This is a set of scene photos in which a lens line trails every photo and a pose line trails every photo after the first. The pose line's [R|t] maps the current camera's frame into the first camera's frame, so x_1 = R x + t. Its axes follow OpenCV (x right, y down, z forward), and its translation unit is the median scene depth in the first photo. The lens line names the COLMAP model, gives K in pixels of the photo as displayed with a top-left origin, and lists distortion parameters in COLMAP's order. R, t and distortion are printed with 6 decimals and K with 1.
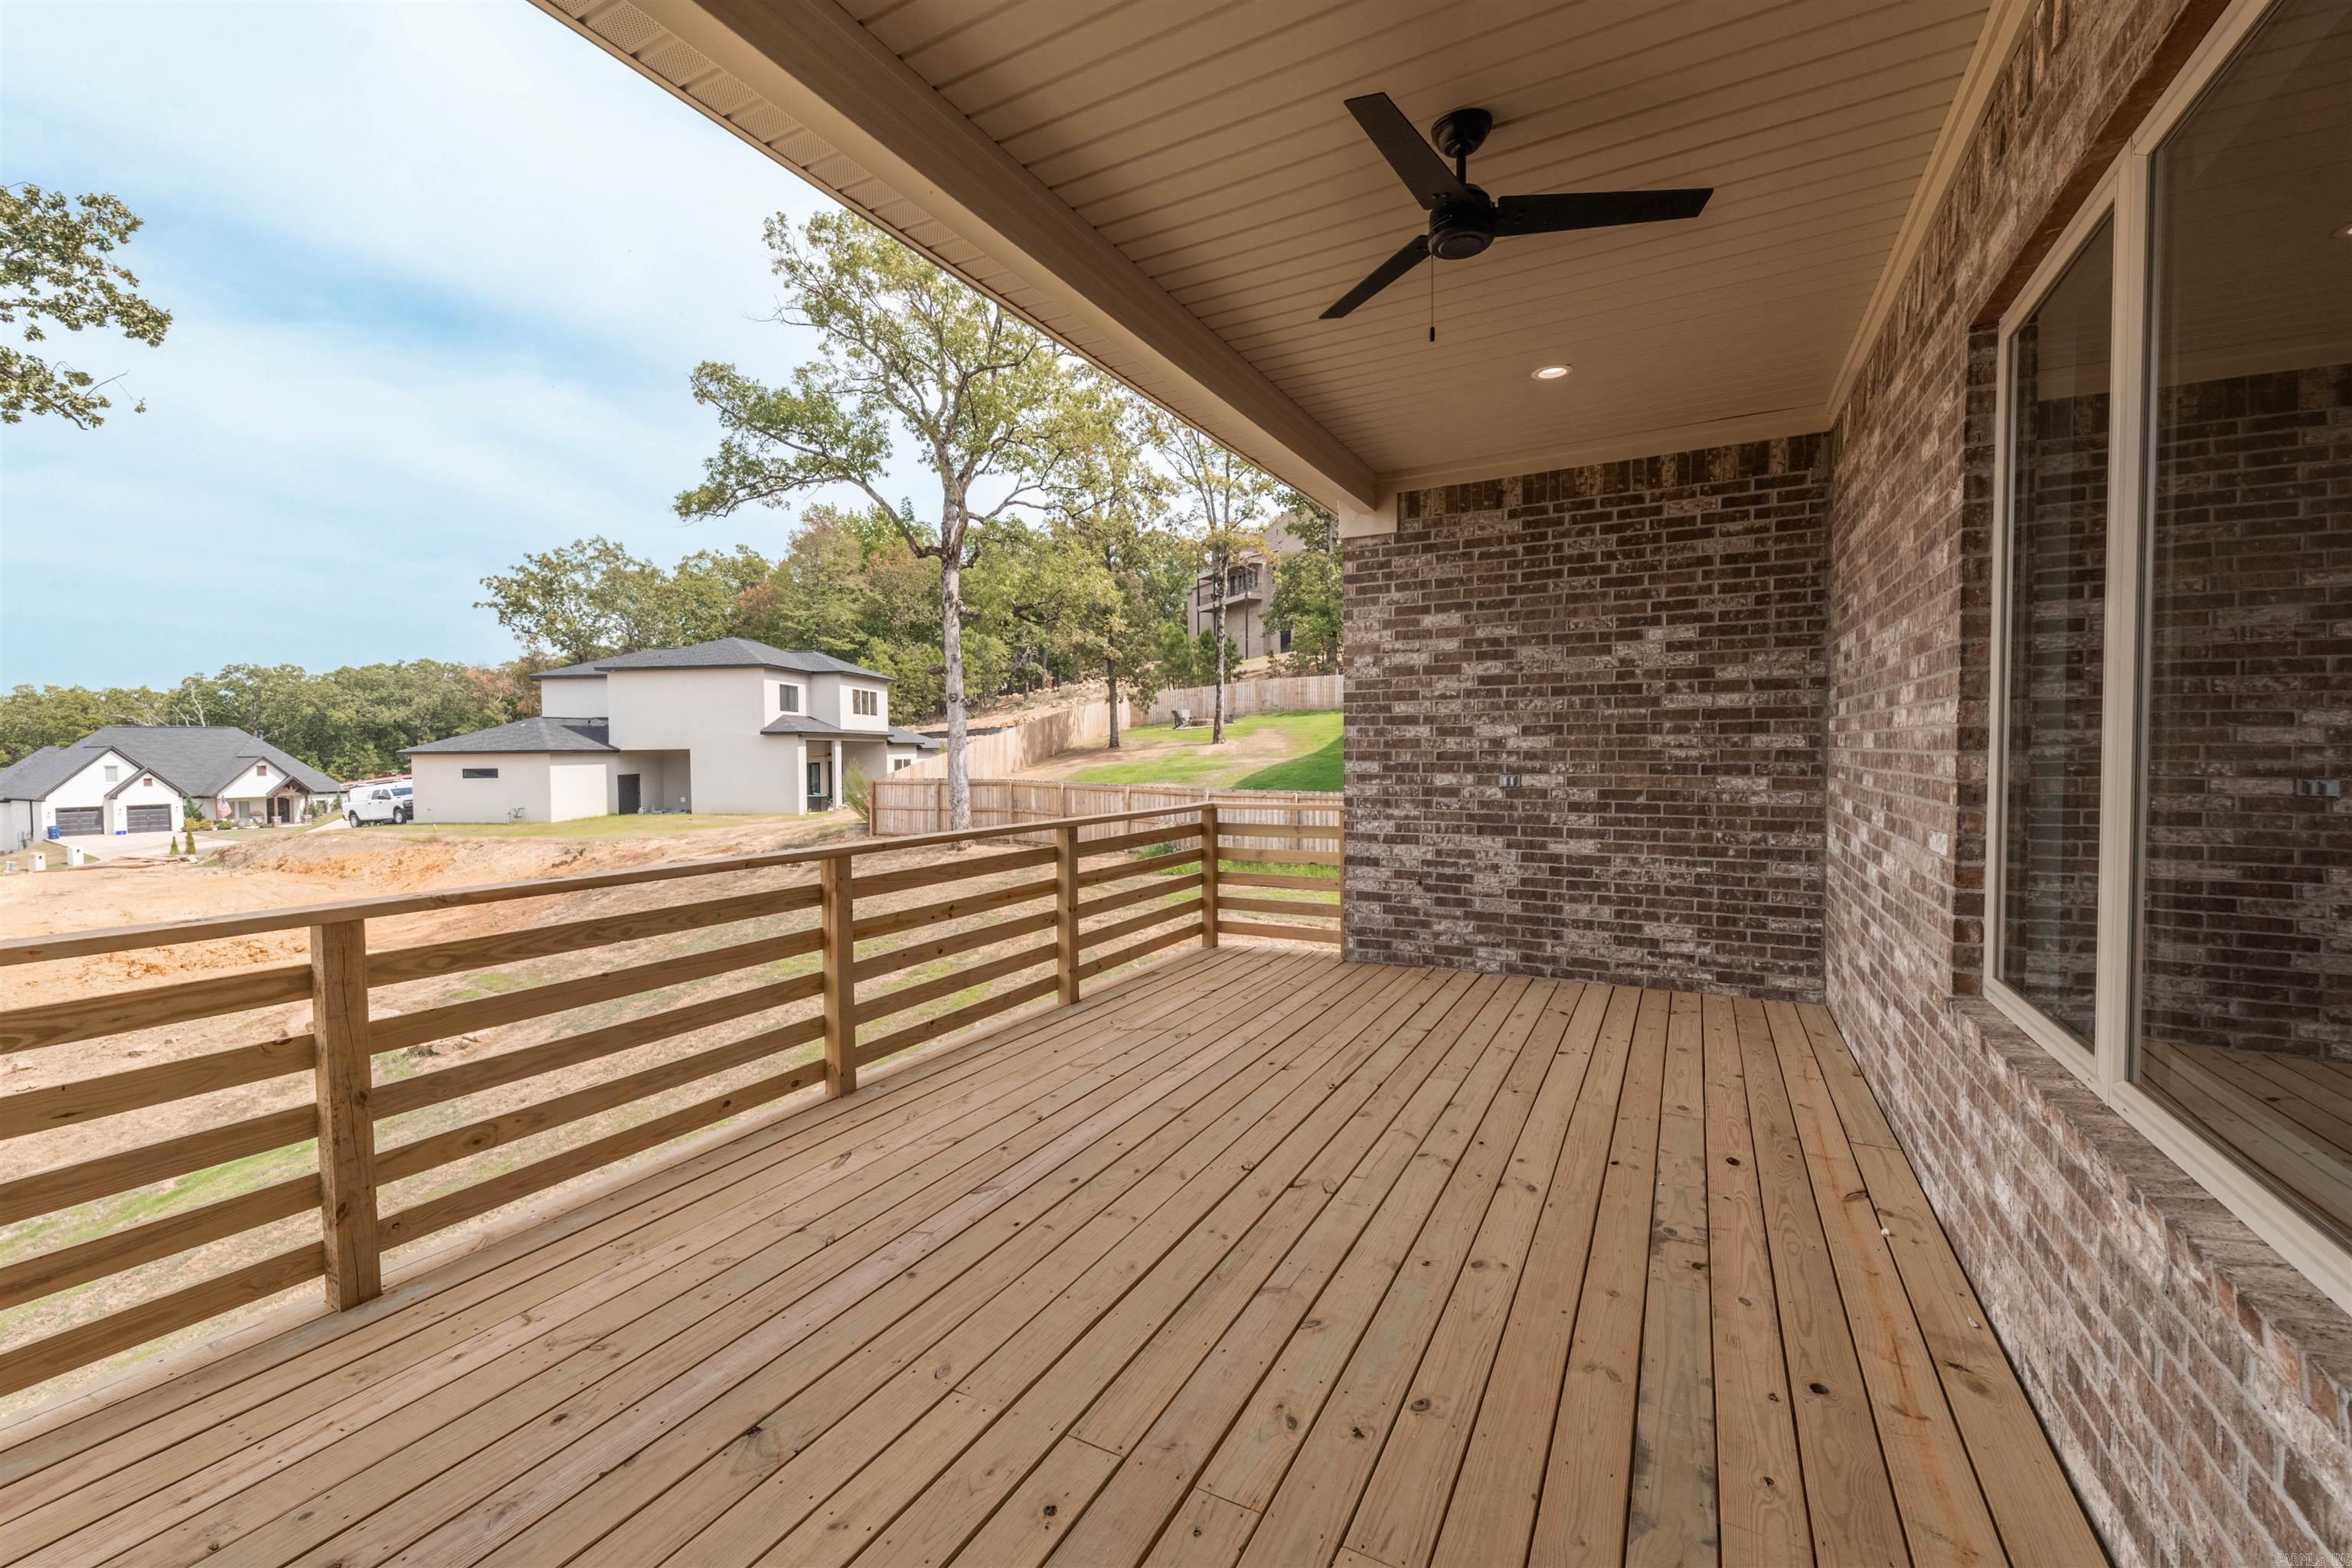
lens RADIAL K [[970.2, 0, 1159.5], [0, 970.2, 778.4], [0, 0, 1]] dist [0.002452, -0.000794]
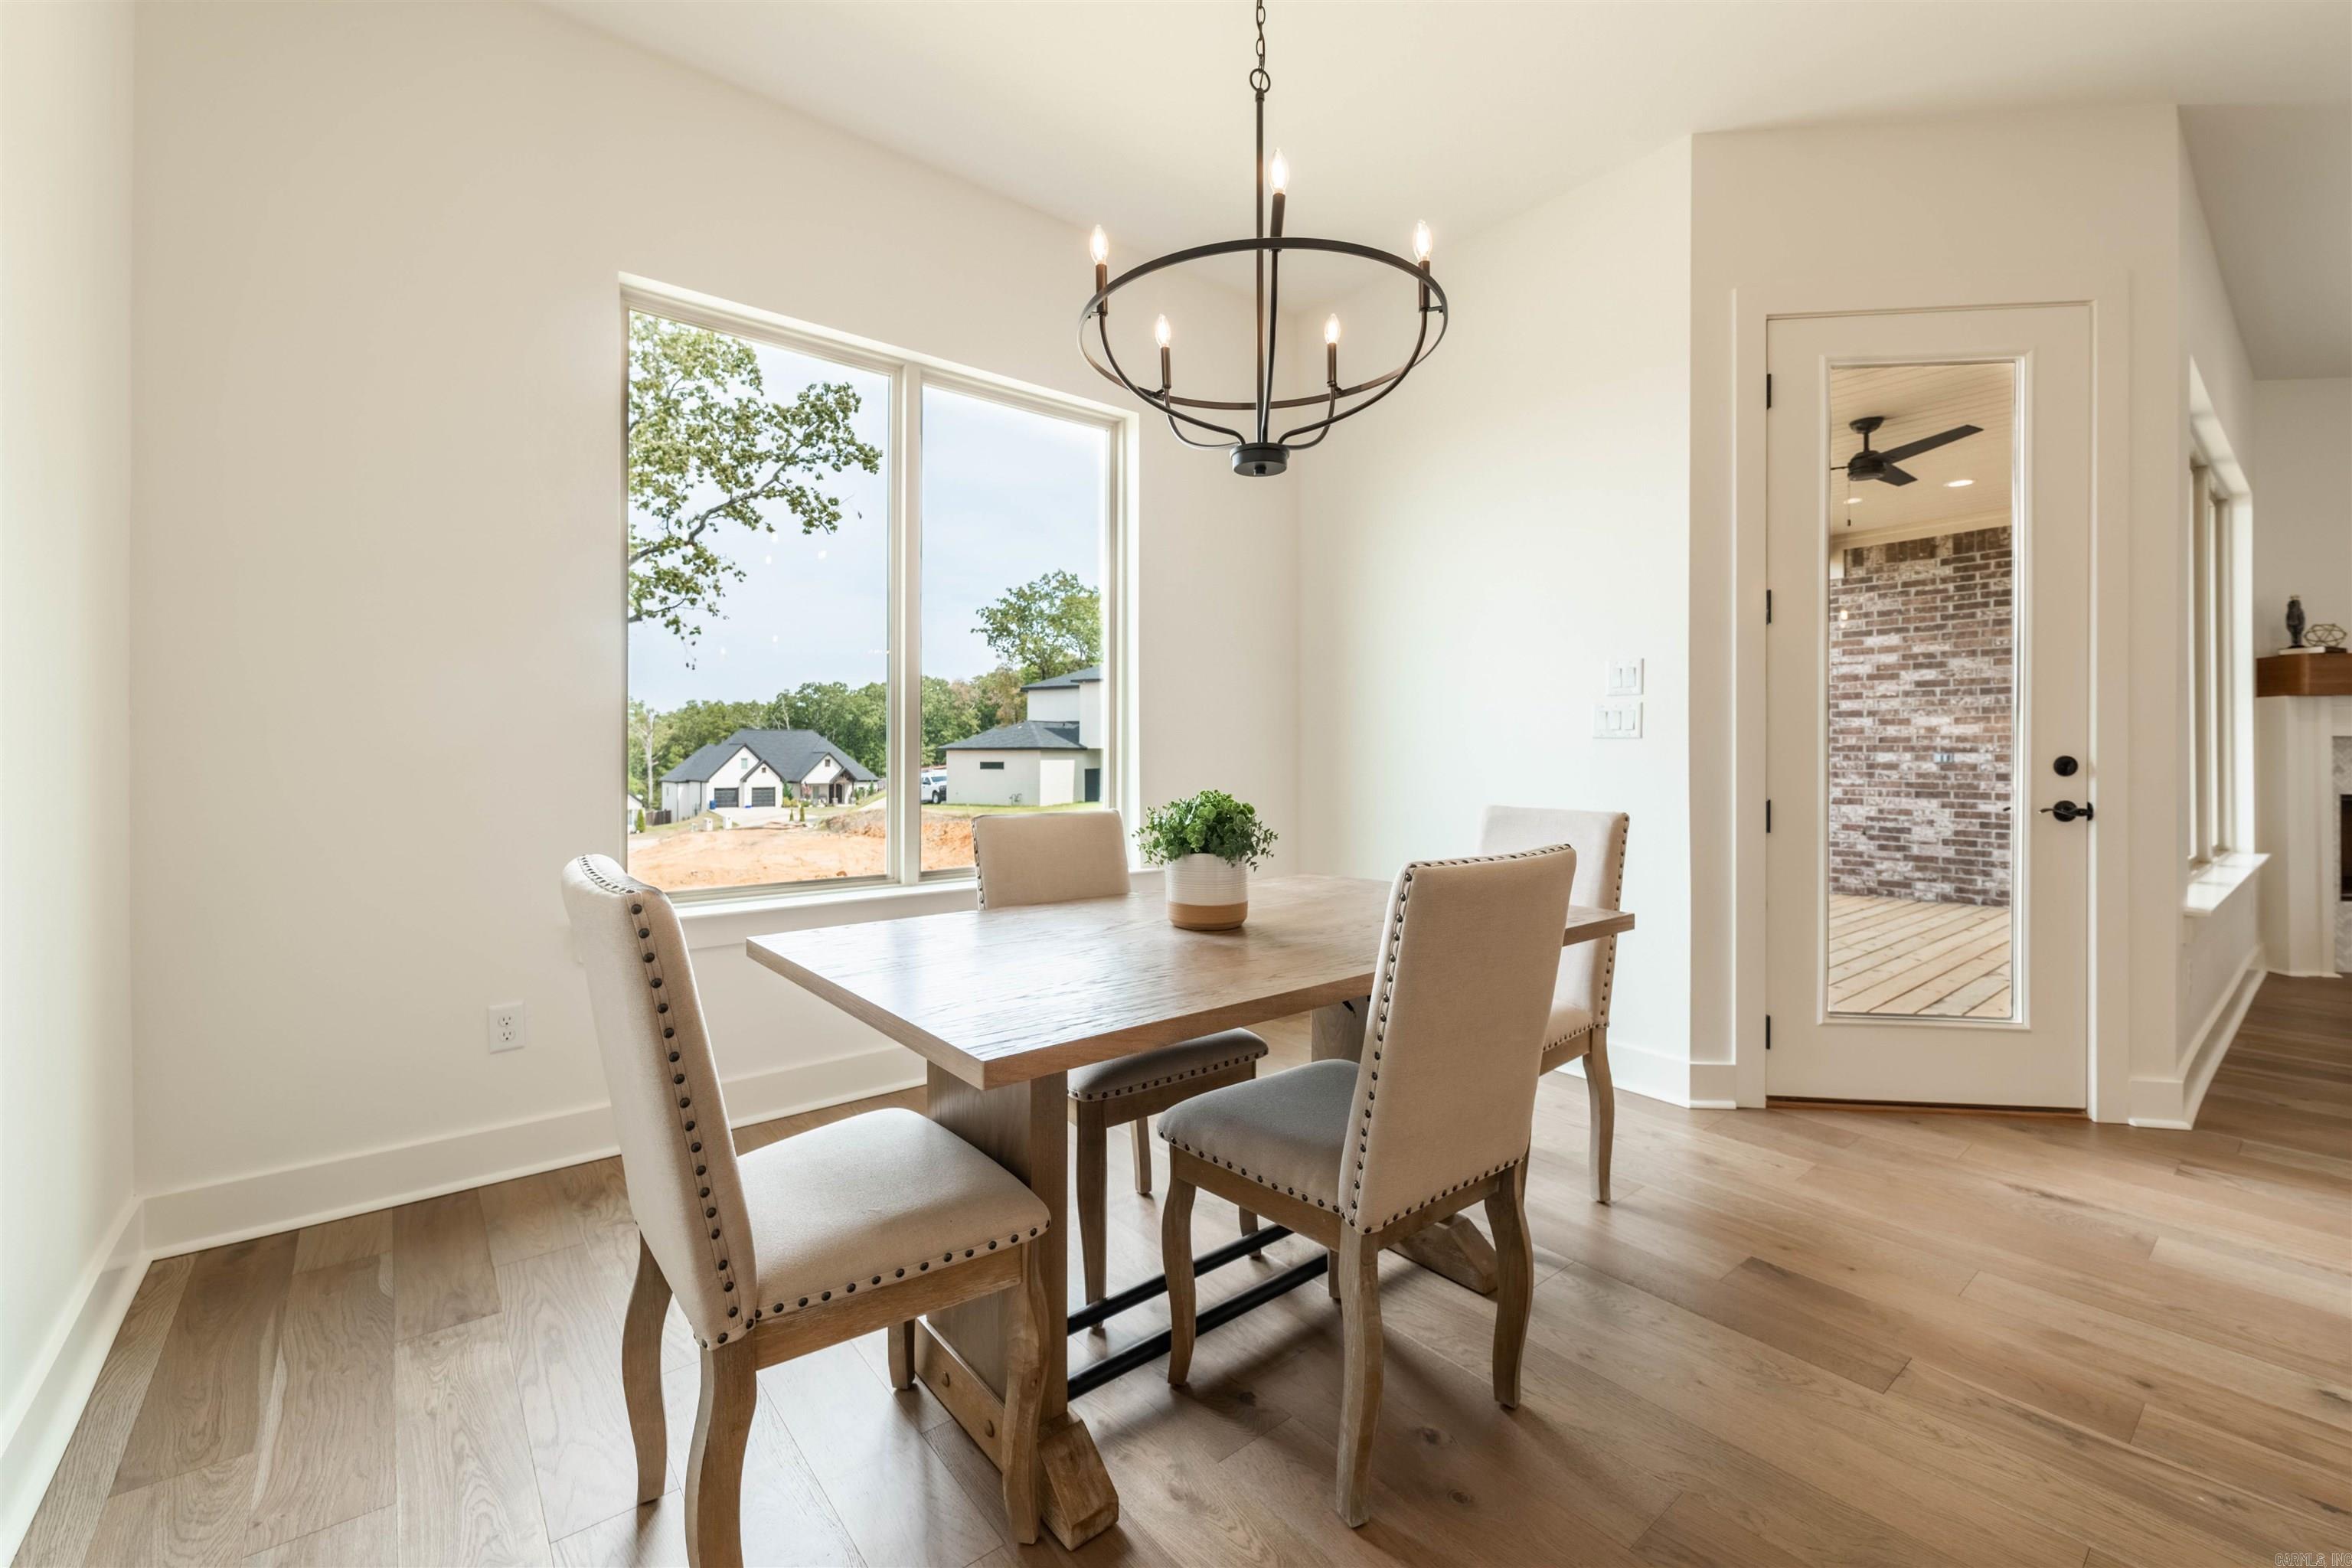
lens RADIAL K [[970.2, 0, 1153.5], [0, 970.2, 747.4], [0, 0, 1]] dist [0.002452, -0.000794]
pose [[0.922109, 0.006614, -0.386873, -0.025075], [-0.020317, 0.999302, -0.031341, 0.010168], [0.386396, 0.036760, 0.921600, -0.129825]]
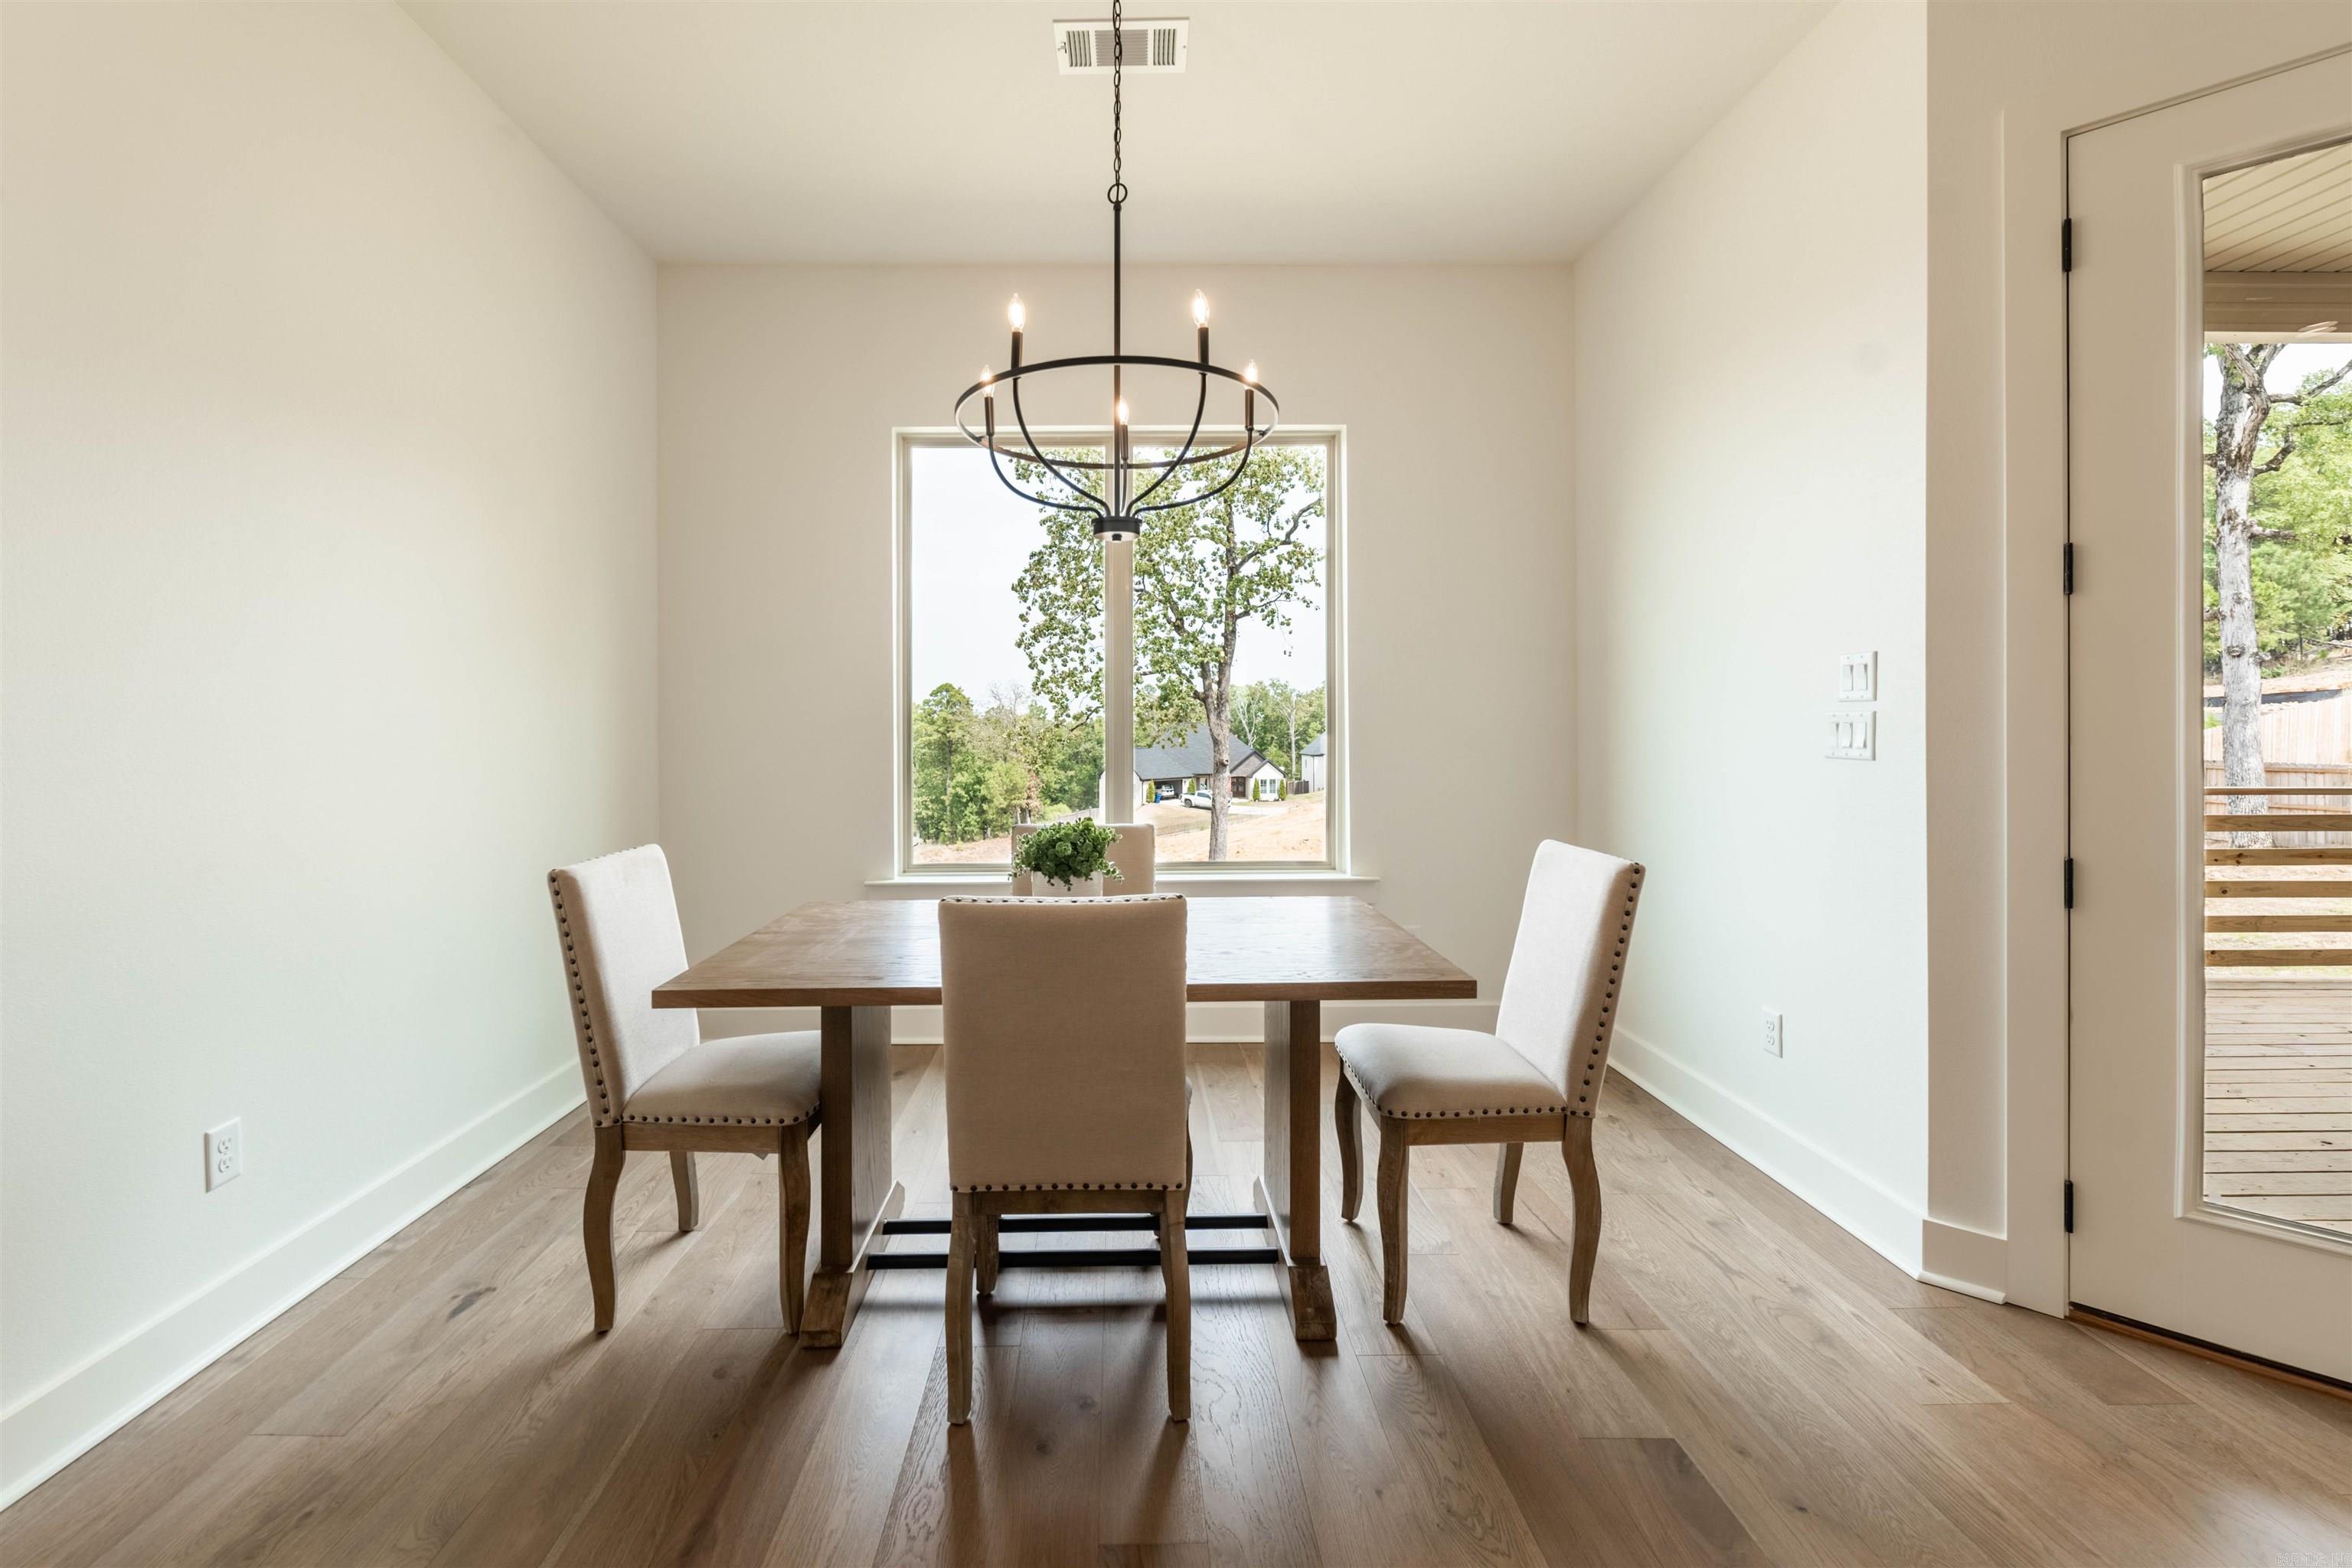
lens RADIAL K [[970.2, 0, 1116.1], [0, 970.2, 724.3], [0, 0, 1]] dist [0.002452, -0.000794]
pose [[0.486900, 0.002511, -0.873454, 0.019176], [-0.026960, 0.999563, -0.012155, 0.004714], [0.873041, 0.029467, 0.486755, -0.104185]]
